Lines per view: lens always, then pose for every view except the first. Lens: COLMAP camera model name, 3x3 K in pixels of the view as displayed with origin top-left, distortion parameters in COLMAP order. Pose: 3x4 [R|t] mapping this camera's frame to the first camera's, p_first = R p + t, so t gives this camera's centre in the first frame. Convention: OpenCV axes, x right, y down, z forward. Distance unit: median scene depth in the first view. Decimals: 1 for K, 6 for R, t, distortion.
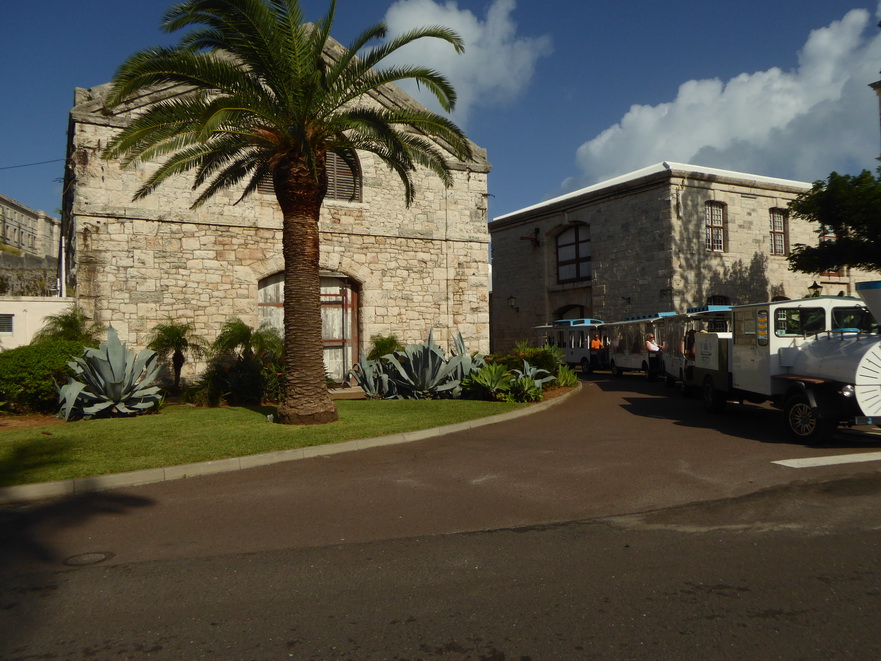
lens RADIAL K [[679.3, 0, 439.8], [0, 679.3, 332.6], [0, 0, 1]] dist [0.000514, -0.001148]
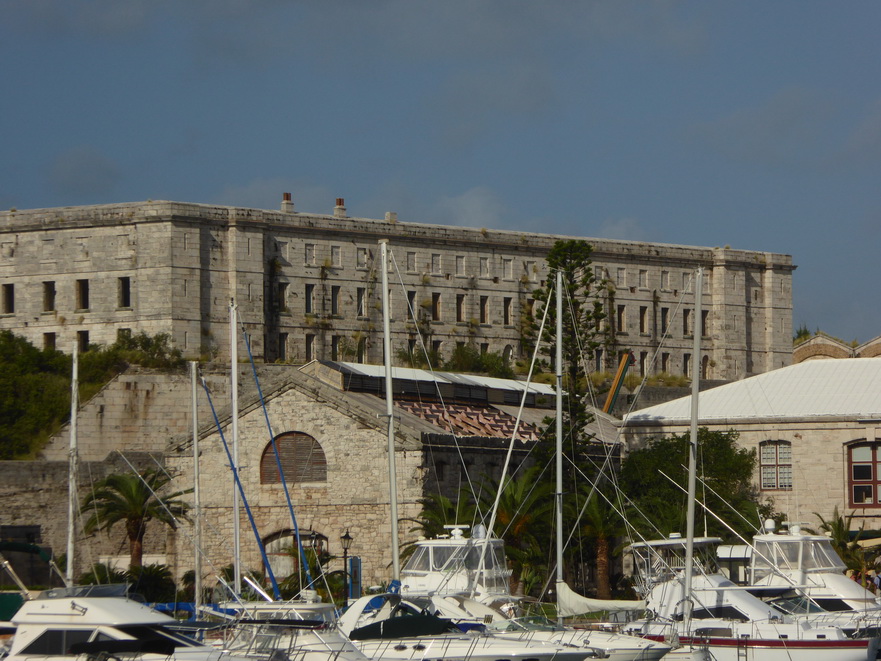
lens RADIAL K [[4746.5, 0, 440.5], [0, 4746.5, 330.3], [0, 0, 1]] dist [2.166164, 0.000000]
pose [[0.660148, -0.027169, -0.750644, 7.667202], [0.011201, 0.999591, -0.026329, -0.243056], [0.751052, 0.008973, 0.660182, -5.531840]]
